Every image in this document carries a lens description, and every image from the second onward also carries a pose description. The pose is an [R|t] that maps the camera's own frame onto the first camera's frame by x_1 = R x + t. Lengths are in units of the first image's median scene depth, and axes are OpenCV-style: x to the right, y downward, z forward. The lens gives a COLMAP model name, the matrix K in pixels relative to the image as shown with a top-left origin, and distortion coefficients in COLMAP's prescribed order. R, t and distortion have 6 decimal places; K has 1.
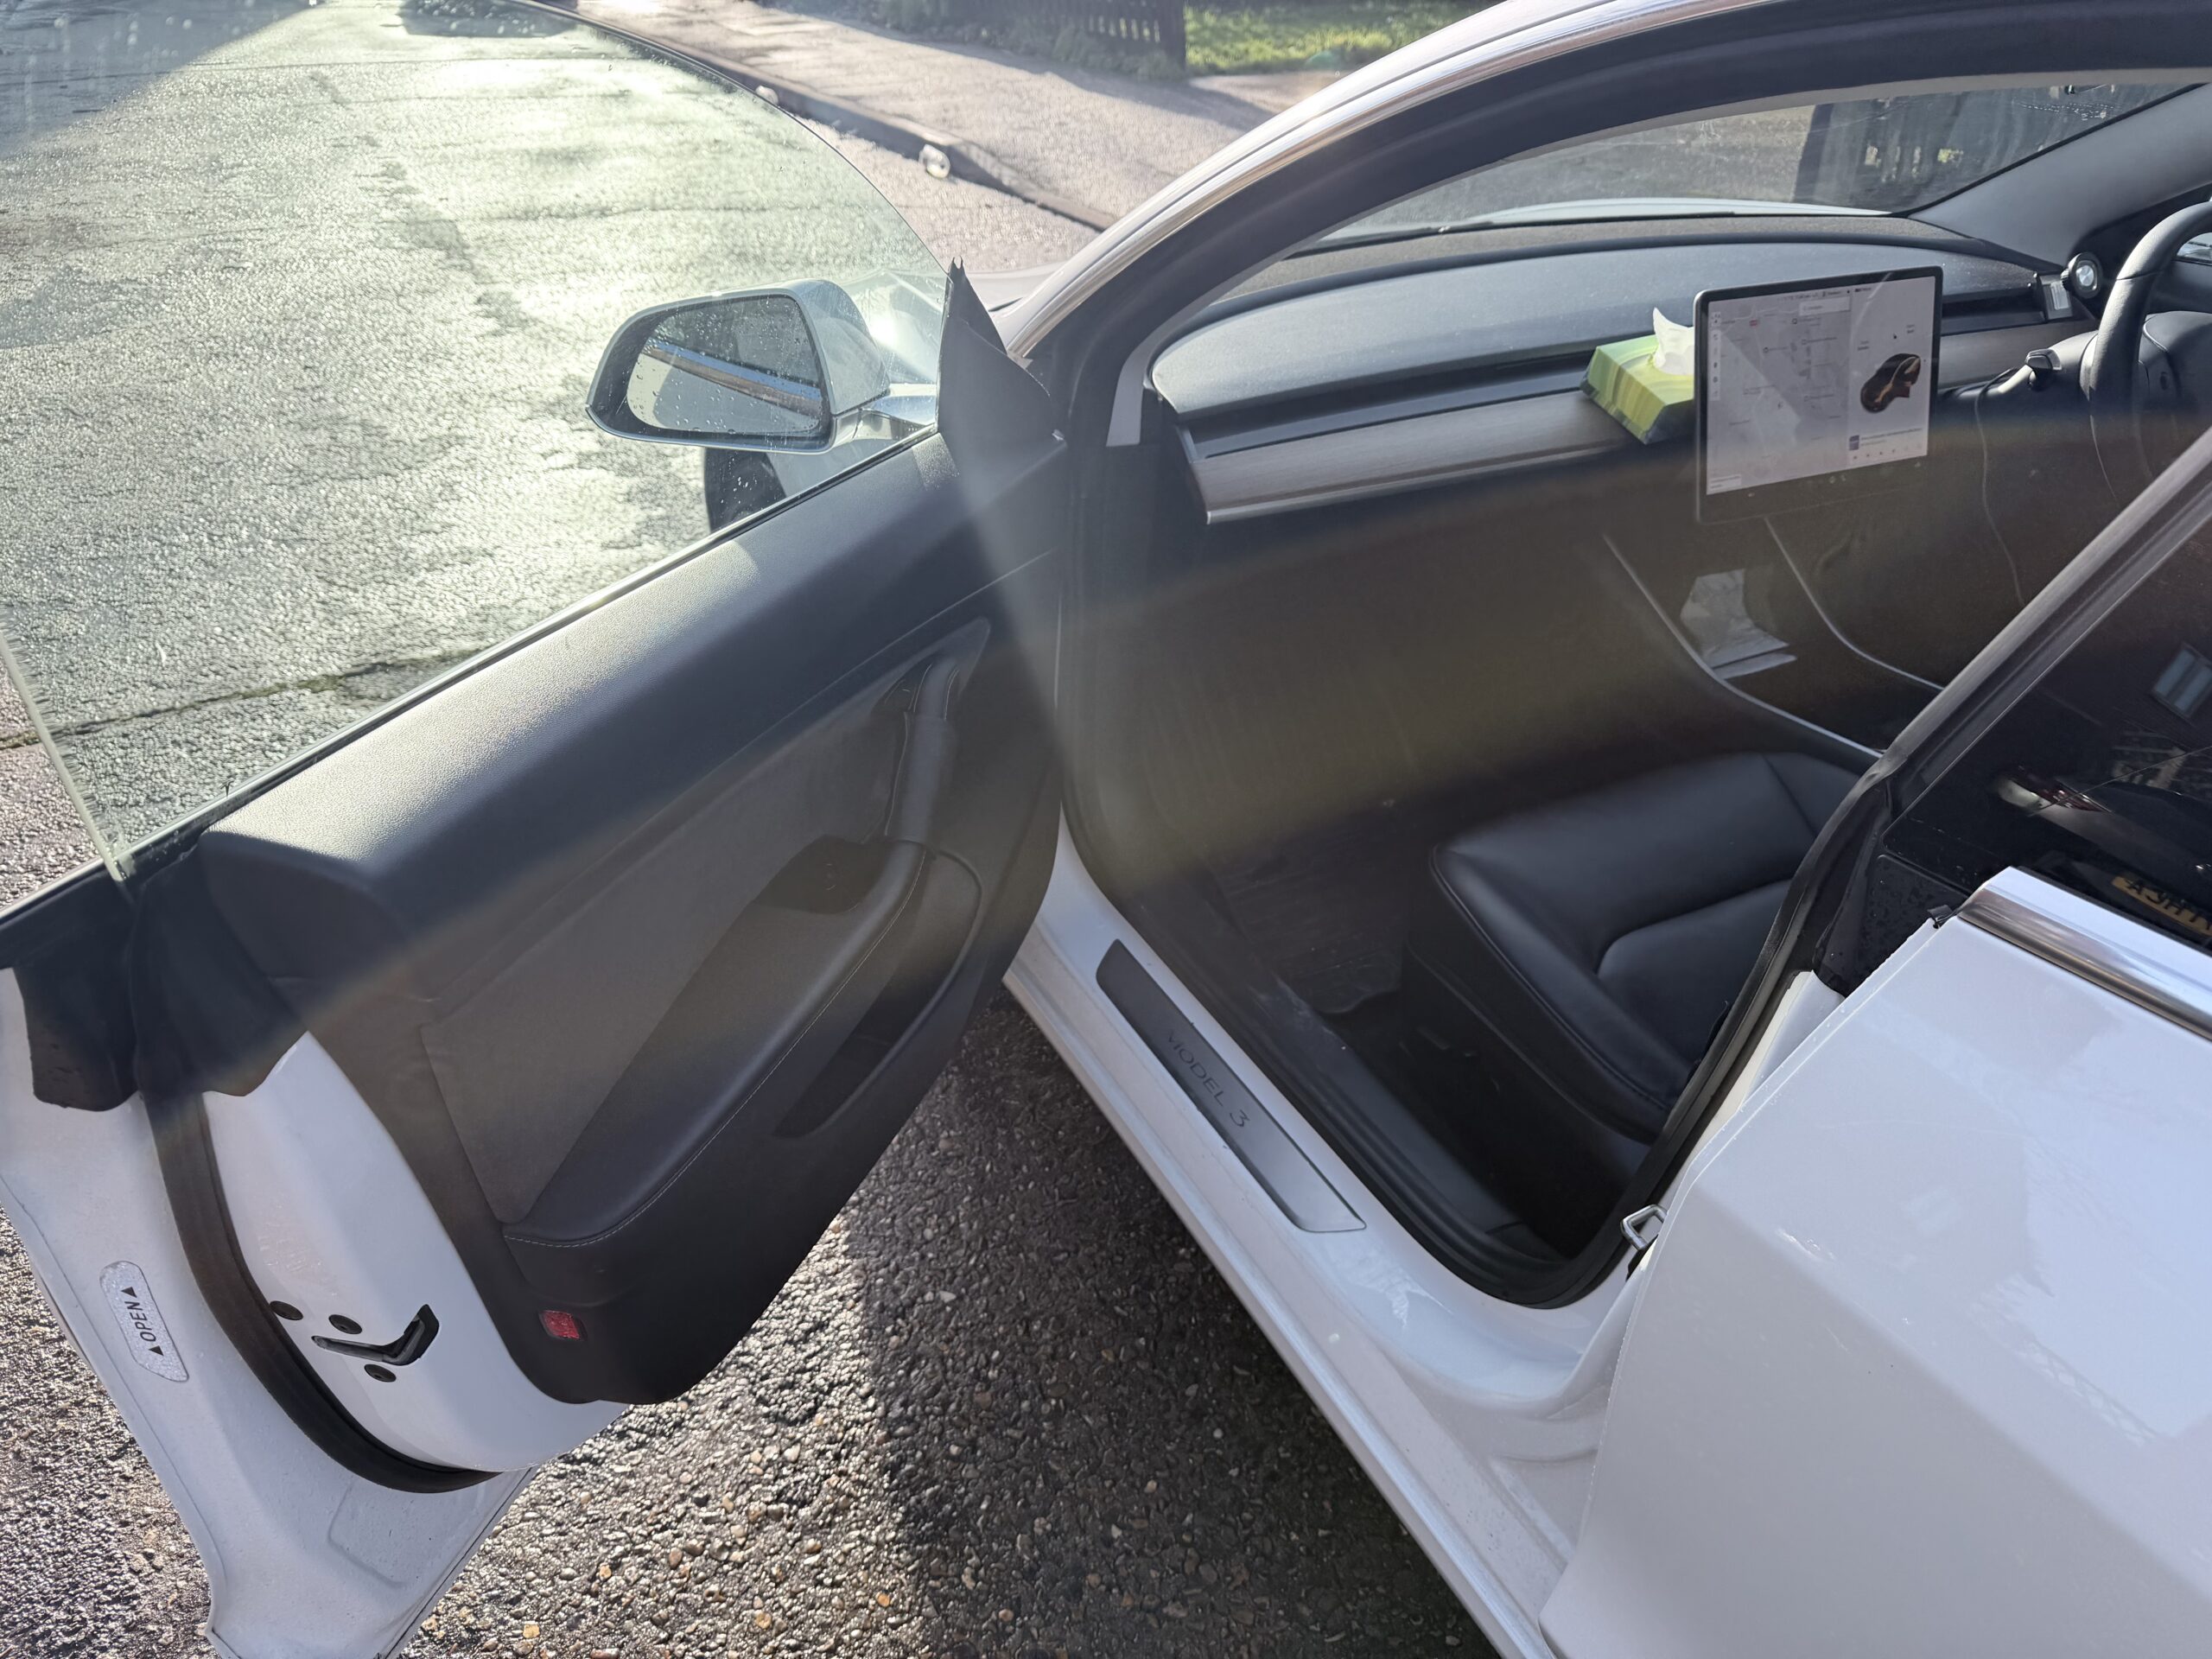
lens RADIAL K [[1567.5, 0, 1124.4], [0, 1567.5, 834.3], [0, 0, 1]] dist [0.016874, -0.026481]
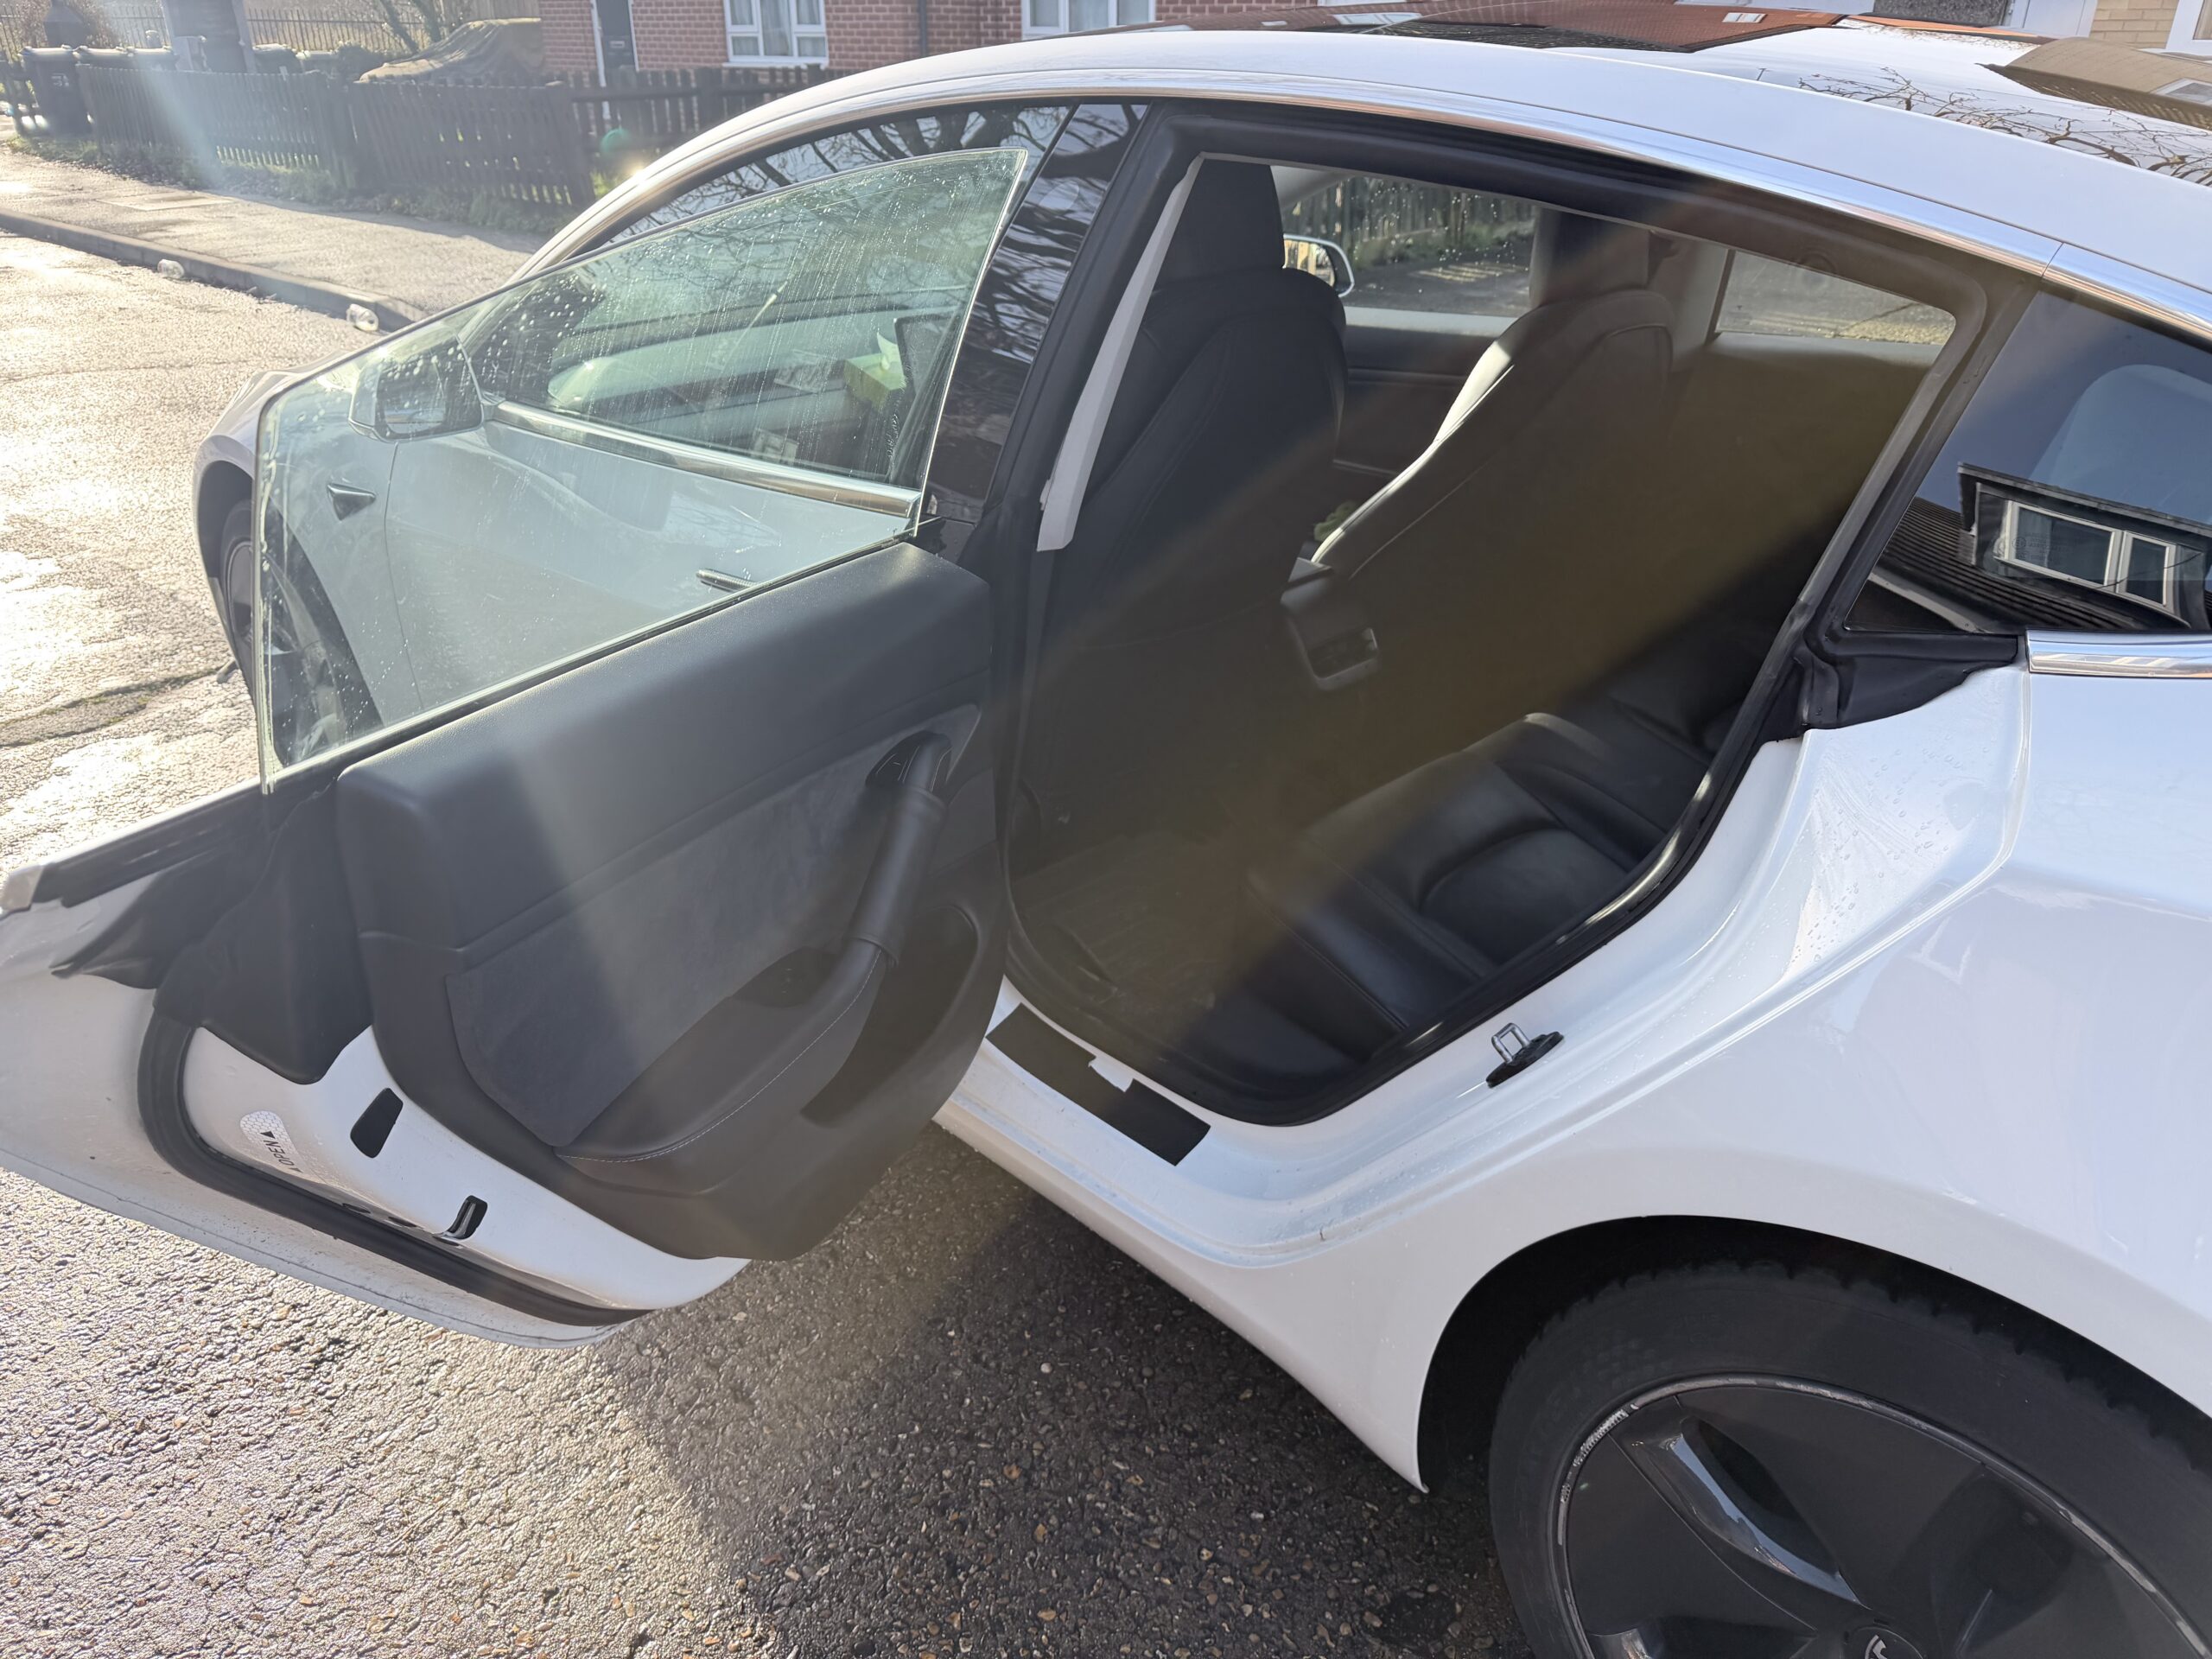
lens RADIAL K [[1567.5, 0, 1111.4], [0, 1567.5, 822.6], [0, 0, 1]] dist [0.016874, -0.026481]
pose [[0.948429, -0.133458, 0.287527, 0.007128], [0.159987, 0.984582, -0.070728, 0.056675], [-0.273655, 0.113081, 0.955157, -0.099020]]
